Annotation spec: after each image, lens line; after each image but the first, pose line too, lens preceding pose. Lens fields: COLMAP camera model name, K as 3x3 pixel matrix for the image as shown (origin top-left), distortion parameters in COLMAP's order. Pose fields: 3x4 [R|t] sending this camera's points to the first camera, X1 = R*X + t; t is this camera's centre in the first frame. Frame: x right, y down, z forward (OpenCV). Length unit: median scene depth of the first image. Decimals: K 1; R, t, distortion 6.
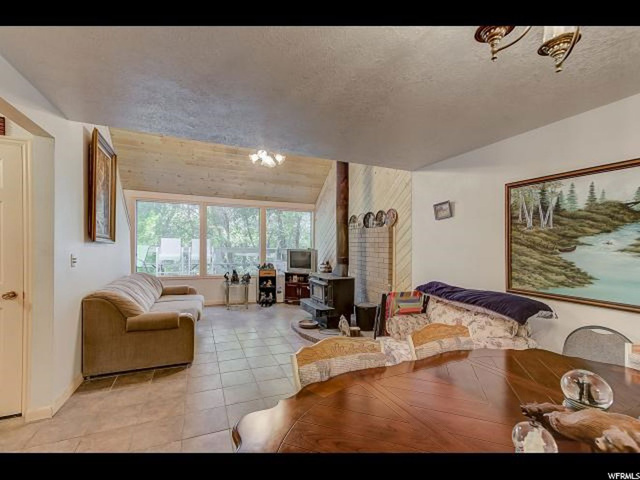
lens RADIAL K [[287.6, 0, 321.0], [0, 287.6, 248.5], [0, 0, 1]] dist [0.011692, 0.000099]
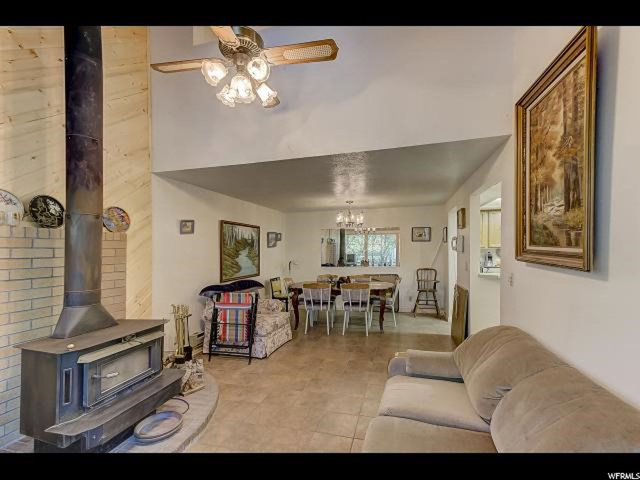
lens RADIAL K [[288.6, 0, 329.2], [0, 288.6, 245.9], [0, 0, 1]] dist [0.023427, 0.000447]
pose [[-0.795175, -0.002365, 0.606375, -0.937865], [0.001283, 0.999984, 0.005583, -0.078713], [-0.606378, 0.005218, -0.795159, 2.014666]]
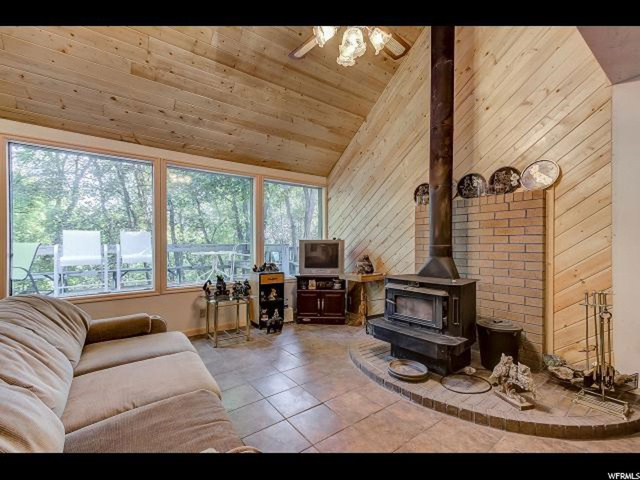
lens RADIAL K [[288.6, 0, 329.2], [0, 288.6, 245.9], [0, 0, 1]] dist [0.023427, 0.000447]
pose [[0.968396, -0.024201, 0.248240, -0.532258], [0.026032, 0.999653, -0.004097, 0.046916], [-0.248054, 0.010430, 0.968690, 0.843769]]
